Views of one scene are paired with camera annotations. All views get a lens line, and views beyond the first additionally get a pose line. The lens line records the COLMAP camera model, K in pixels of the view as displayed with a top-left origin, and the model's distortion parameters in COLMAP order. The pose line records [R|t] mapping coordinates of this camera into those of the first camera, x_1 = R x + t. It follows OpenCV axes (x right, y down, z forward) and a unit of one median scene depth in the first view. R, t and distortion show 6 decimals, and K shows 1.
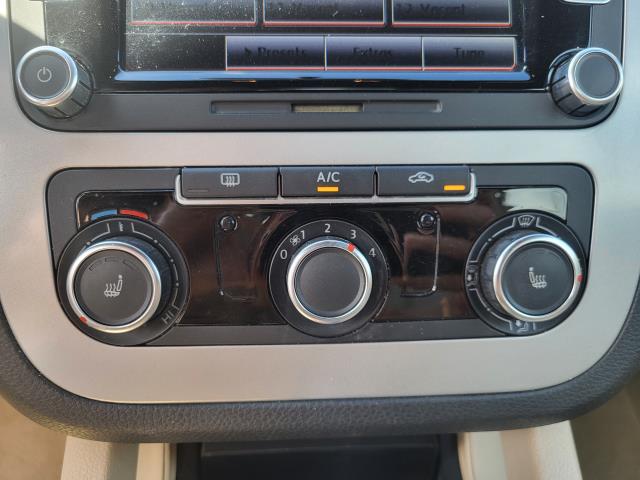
lens RADIAL K [[490.3, 0, 318.6], [0, 490.3, 239.6], [0, 0, 1]] dist [0.067747, -0.068792]
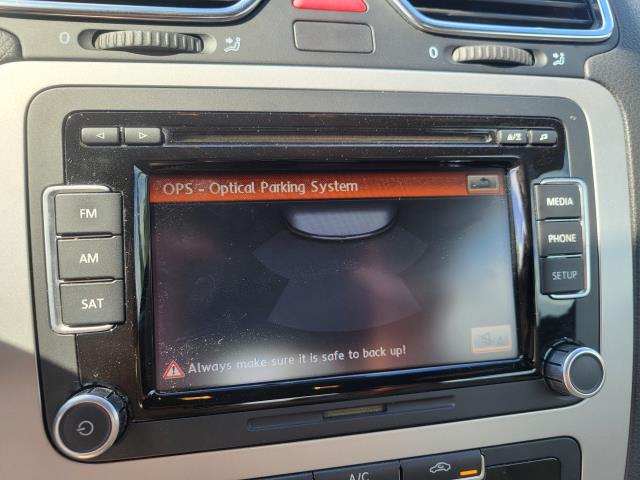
lens RADIAL K [[490.3, 0, 318.6], [0, 490.3, 239.6], [0, 0, 1]] dist [0.067747, -0.068792]
pose [[0.988472, -0.016031, 0.150552, -0.213521], [0.015328, 0.999866, 0.005832, -0.639675], [-0.150625, -0.003458, 0.988585, -0.039629]]
